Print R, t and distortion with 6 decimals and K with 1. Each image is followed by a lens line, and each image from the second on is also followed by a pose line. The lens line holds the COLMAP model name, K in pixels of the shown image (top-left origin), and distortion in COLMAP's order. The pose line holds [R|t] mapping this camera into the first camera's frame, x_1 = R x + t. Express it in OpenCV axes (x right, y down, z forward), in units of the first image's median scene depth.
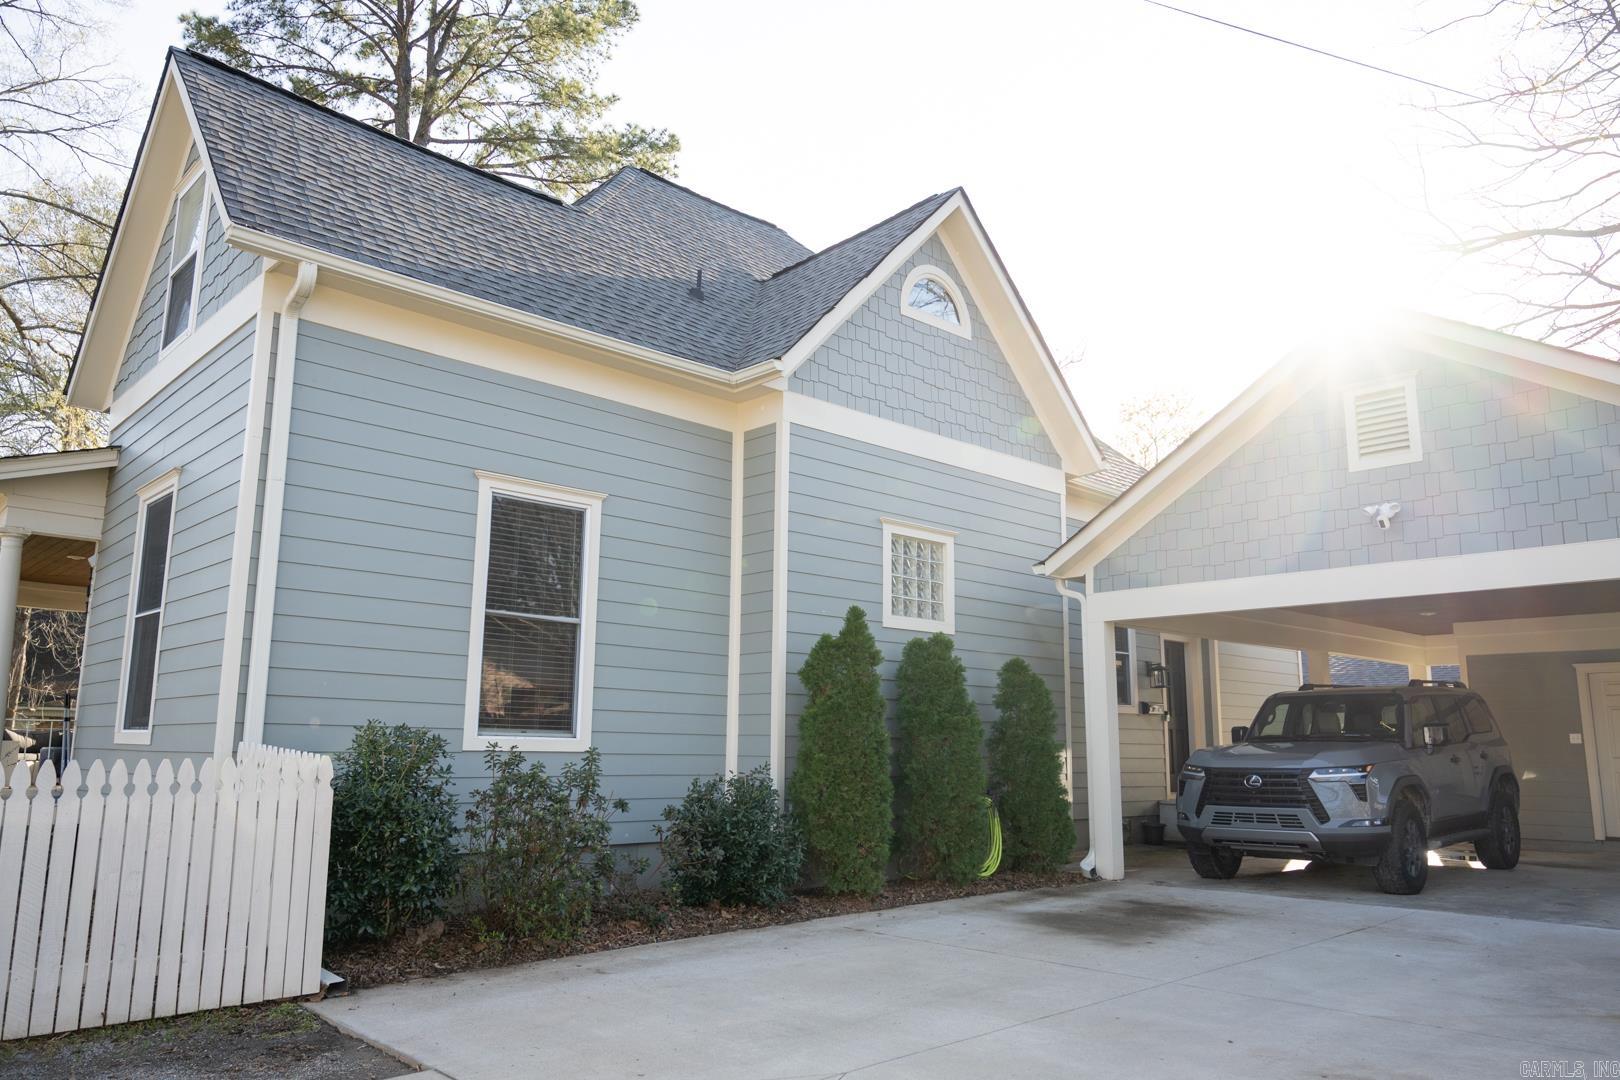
lens RADIAL K [[1125.3, 0, 810.0], [0, 1125.3, 540.0], [0, 0, 1]] dist [-0.003024, 0.001371]
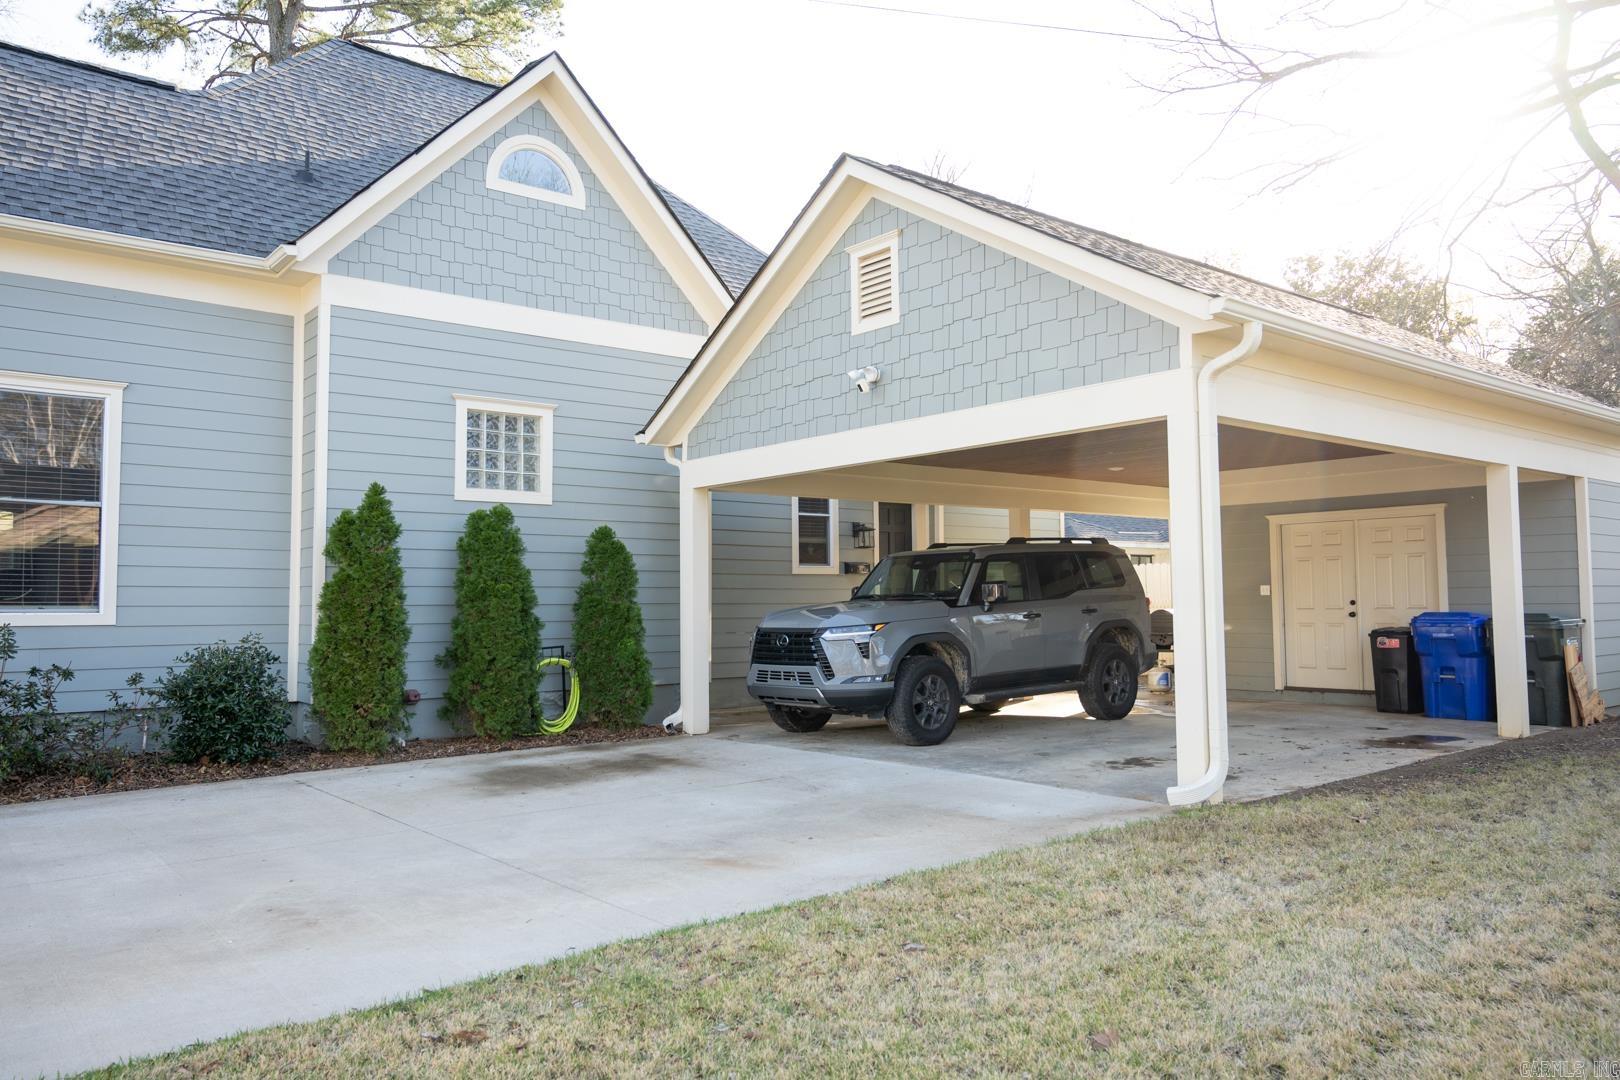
lens RADIAL K [[1125.3, 0, 810.0], [0, 1125.3, 540.0], [0, 0, 1]] dist [-0.003024, 0.001371]
pose [[0.997015, -0.022188, -0.073951, 0.460961], [0.031293, 0.991746, 0.124341, -0.005417], [0.070582, -0.126284, 0.989480, -0.012060]]
